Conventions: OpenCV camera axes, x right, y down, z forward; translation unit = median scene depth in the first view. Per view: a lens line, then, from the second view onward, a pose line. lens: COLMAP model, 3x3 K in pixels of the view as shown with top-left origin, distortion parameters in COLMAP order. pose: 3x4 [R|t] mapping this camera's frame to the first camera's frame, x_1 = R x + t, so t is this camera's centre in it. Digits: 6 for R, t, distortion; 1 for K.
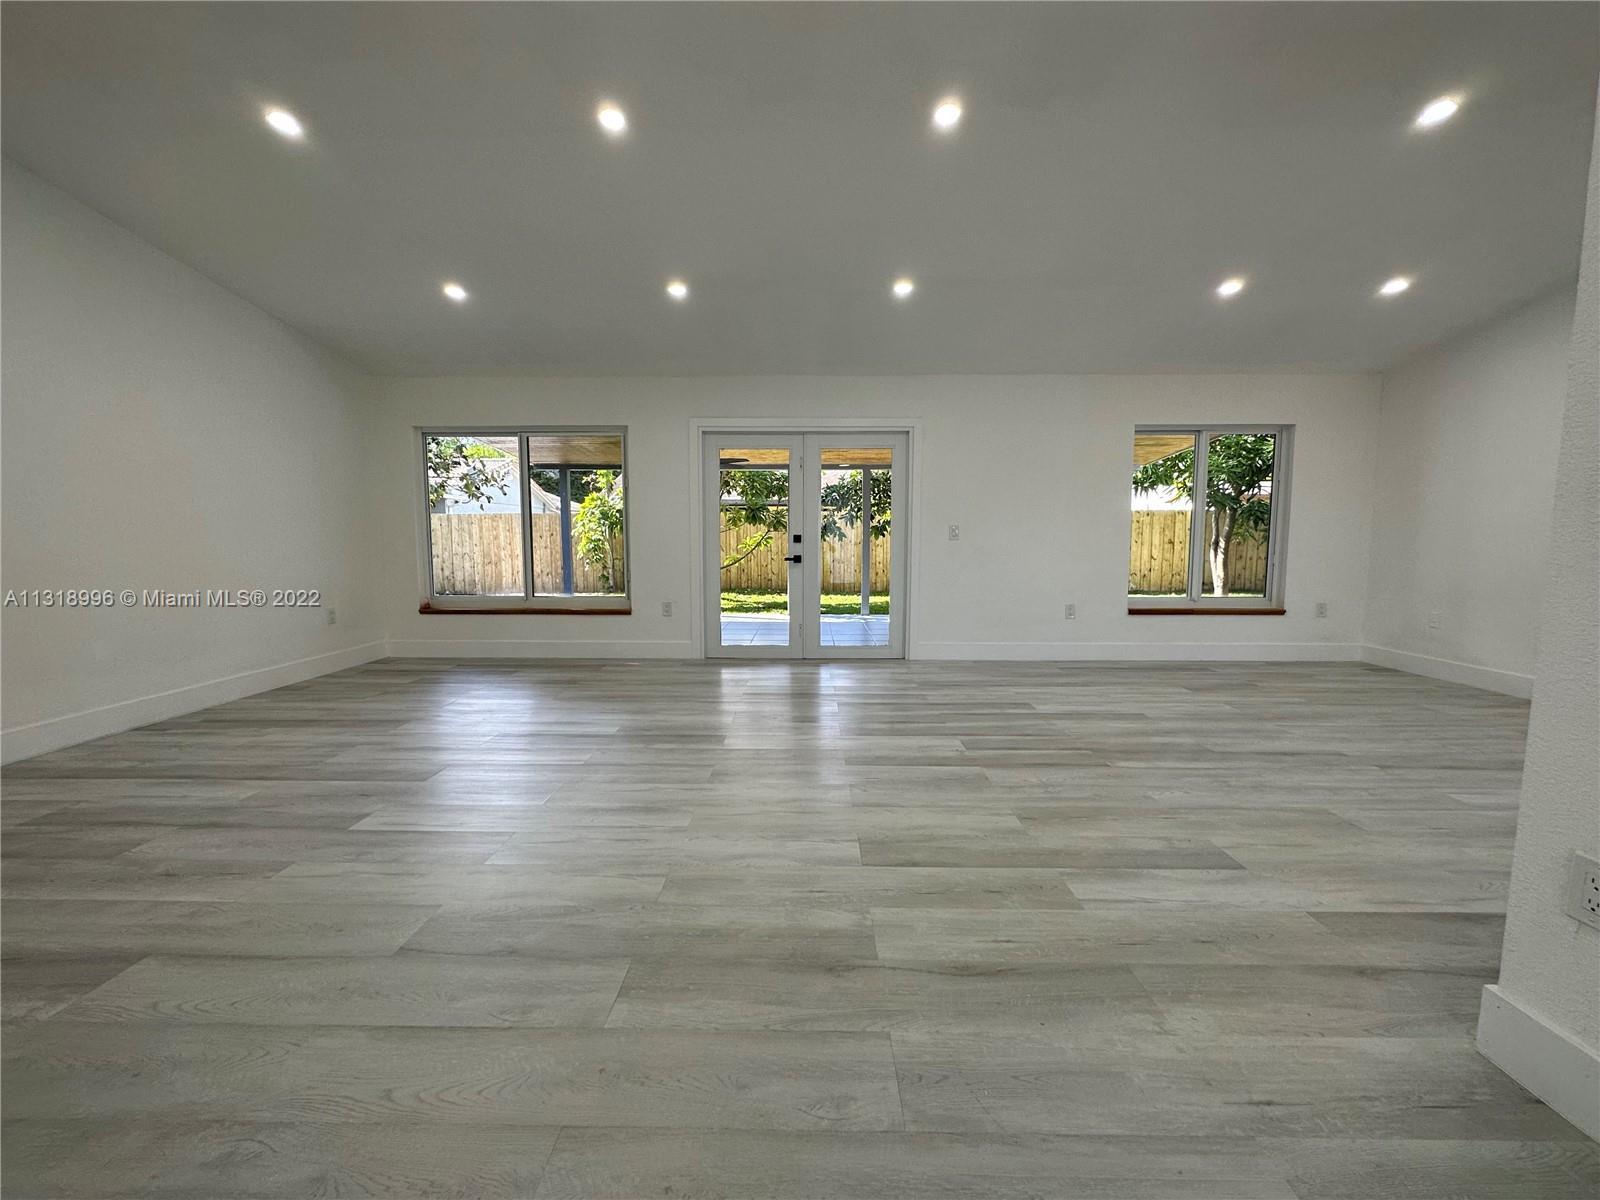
lens RADIAL K [[637.4, 0, 800.4], [0, 637.4, 598.7], [0, 0, 1]] dist [-0.001842, 0.000694]
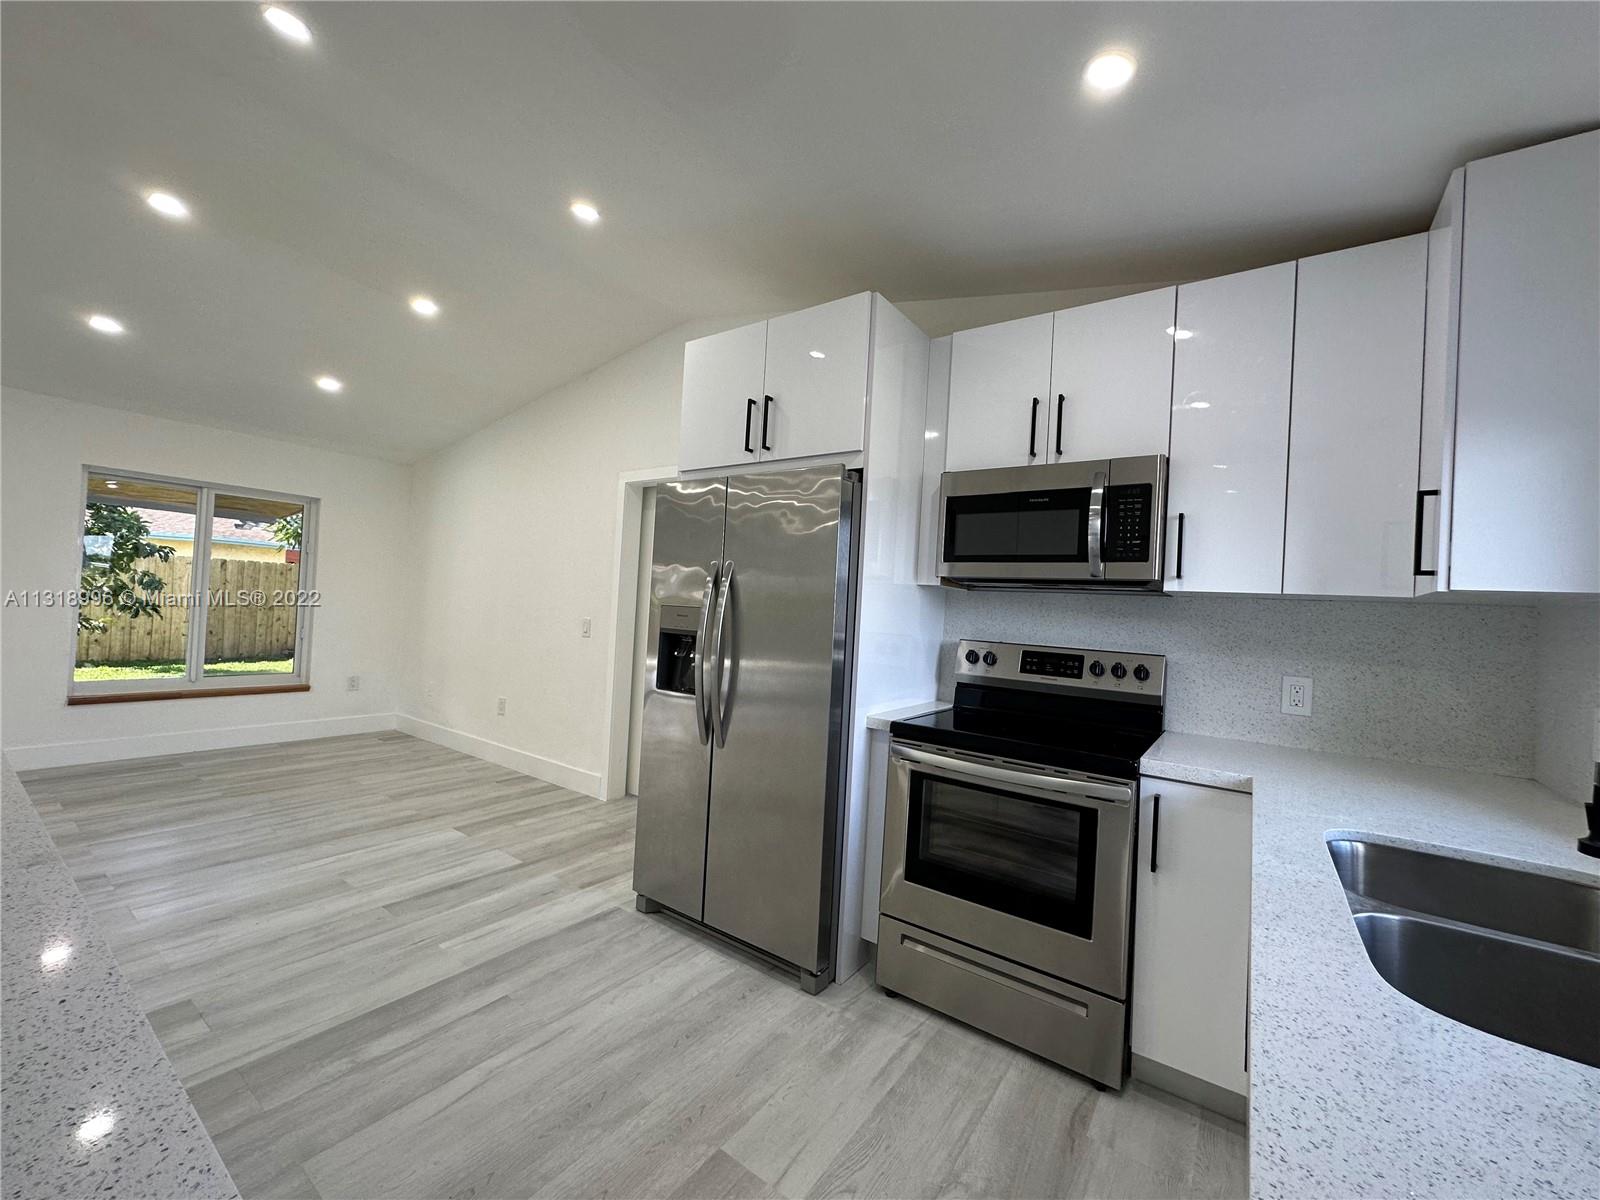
lens RADIAL K [[637.4, 0, 800.4], [0, 637.4, 598.7], [0, 0, 1]] dist [-0.001842, 0.000694]
pose [[0.564943, 0.042541, 0.824033, 0.672018], [0.026469, 0.997222, -0.069628, -0.047577], [-0.824705, 0.061147, 0.562247, -0.300779]]
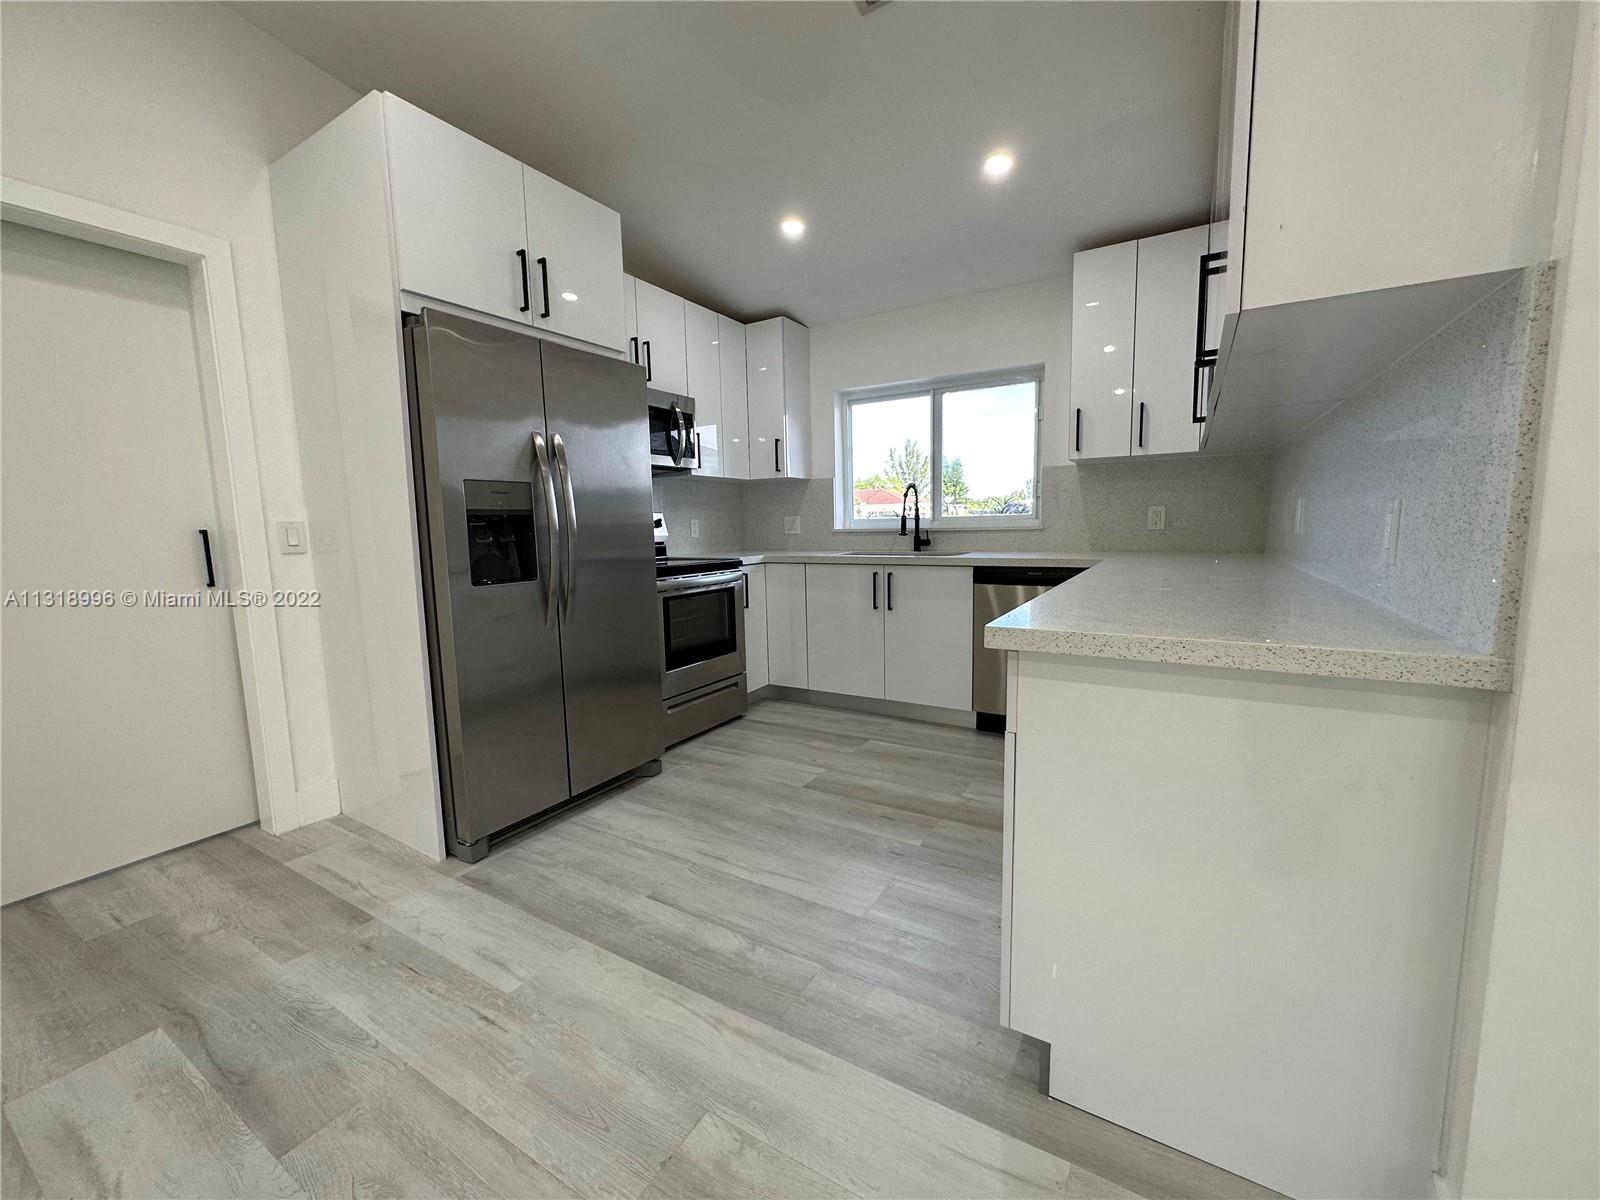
lens RADIAL K [[637.4, 0, 800.2], [0, 637.4, 601.4], [0, 0, 1]] dist [-0.003297, 0.000349]
pose [[-0.865277, -0.044805, 0.499287, 0.631881], [0.067953, 0.976321, 0.205378, -0.092331], [-0.496666, 0.211637, -0.841744, 0.746393]]
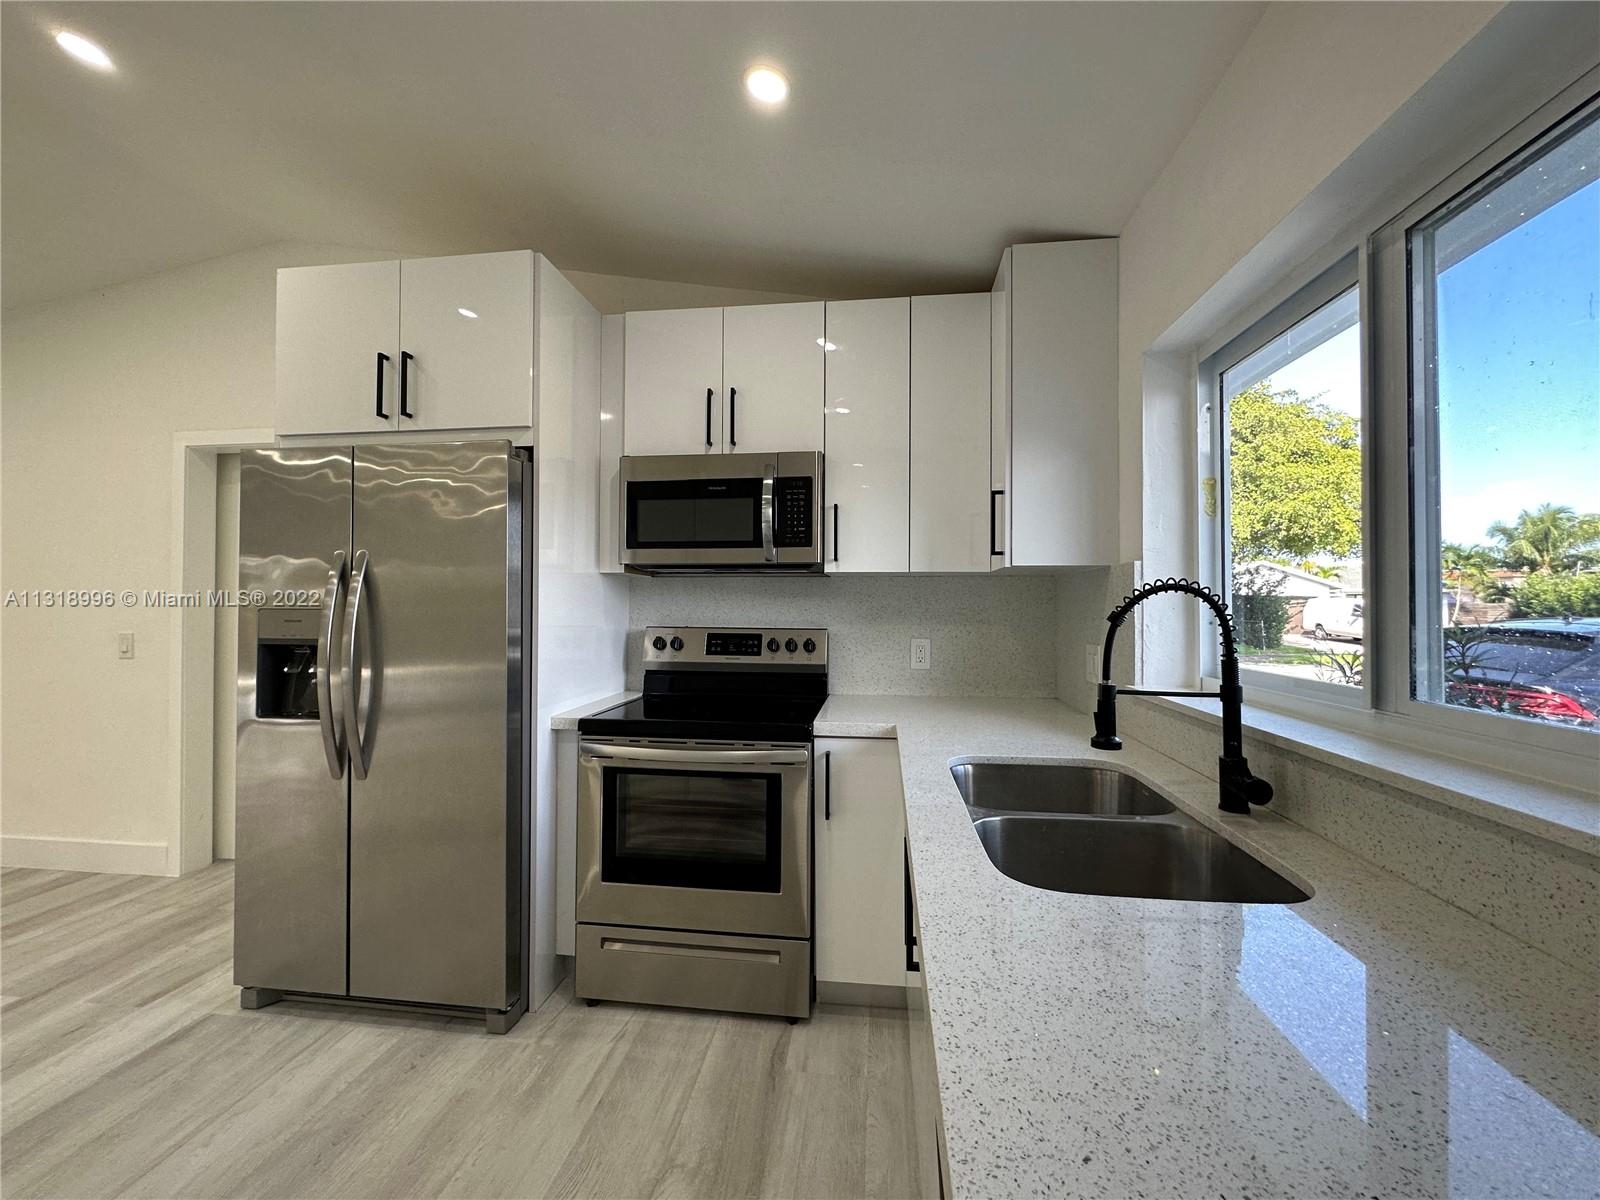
lens RADIAL K [[637.4, 0, 800.4], [0, 637.4, 598.7], [0, 0, 1]] dist [-0.001842, 0.000694]
pose [[0.110192, 0.008555, 0.993874, 0.680861], [0.093623, 0.995427, -0.018948, -0.049162], [-0.989491, 0.095137, 0.108887, -0.290733]]
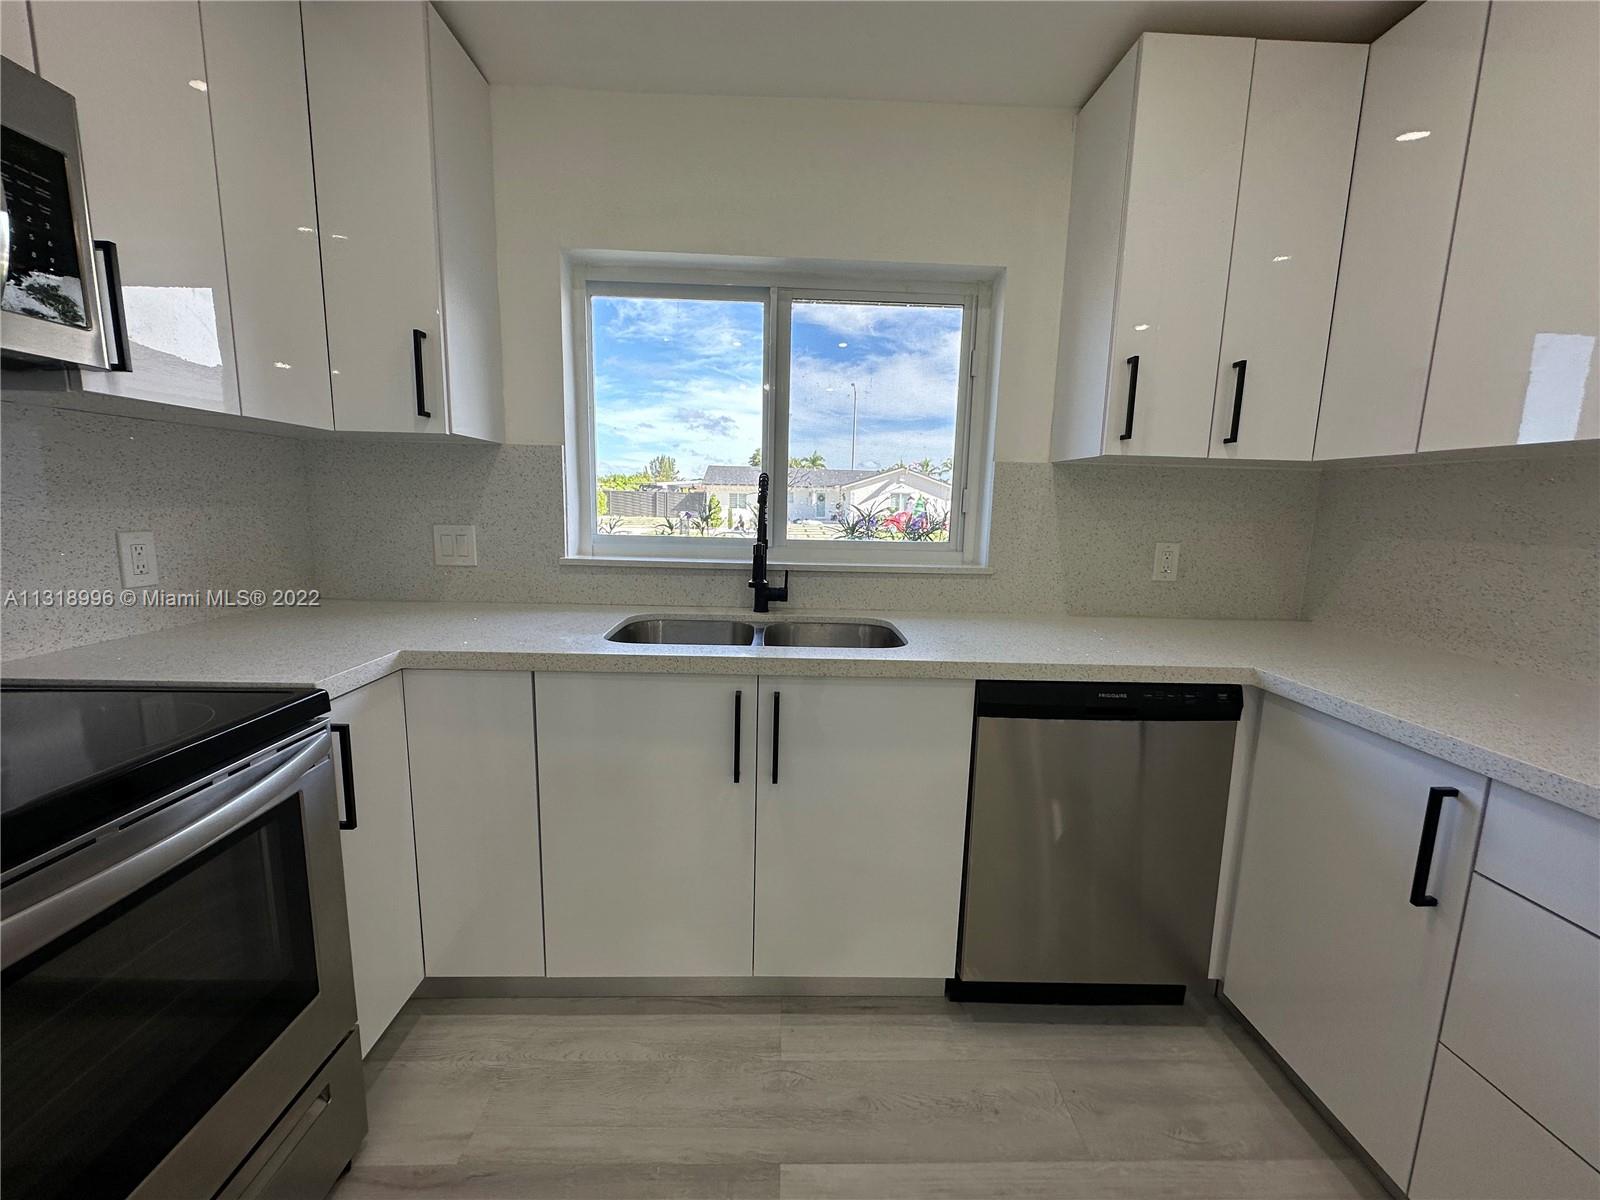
lens RADIAL K [[639.9, 0, 802.2], [0, 639.9, 598.5], [0, 0, 1]] dist [-0.000439, 0.000209]
pose [[-0.998472, -0.020915, -0.051145, 1.071603], [-0.032783, 0.969314, 0.243629, -0.080805], [0.044480, 0.244933, -0.968519, 0.136058]]
